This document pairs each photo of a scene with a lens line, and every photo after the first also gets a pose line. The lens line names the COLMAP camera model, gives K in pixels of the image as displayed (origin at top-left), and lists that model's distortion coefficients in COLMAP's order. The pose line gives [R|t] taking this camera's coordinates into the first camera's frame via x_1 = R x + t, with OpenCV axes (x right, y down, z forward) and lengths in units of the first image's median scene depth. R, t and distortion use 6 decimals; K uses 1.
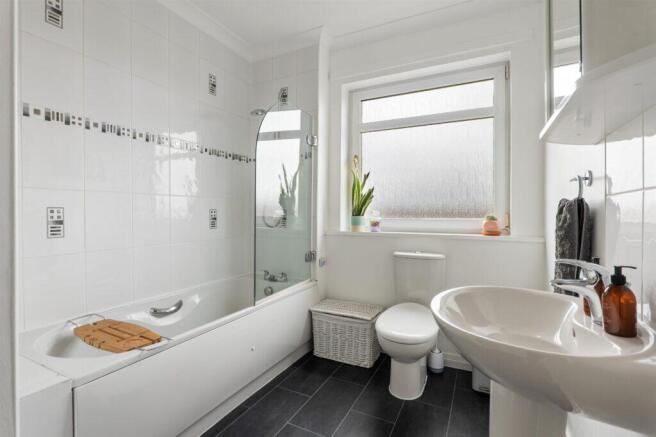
lens RADIAL K [[302.8, 0, 327.3], [0, 302.8, 217.1], [0, 0, 1]] dist [-0.000411, 0.000038]
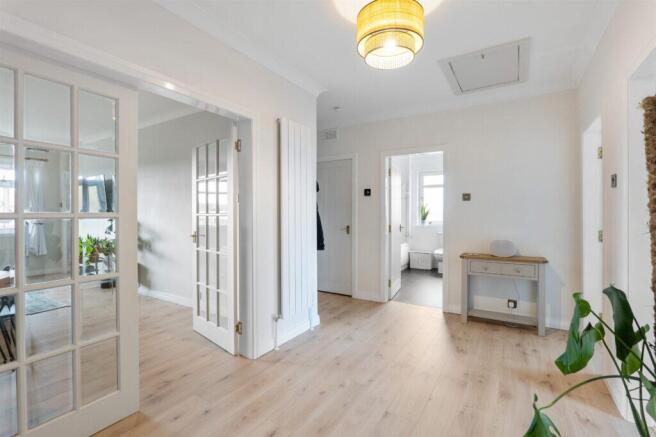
lens RADIAL K [[302.8, 0, 329.2], [0, 302.8, 218.8], [0, 0, 1]] dist [-0.000411, 0.000038]
pose [[0.997189, -0.010425, -0.074201, -0.561768], [0.010530, 0.999944, 0.001029, -0.027102], [0.074186, -0.001807, 0.997243, -1.848434]]
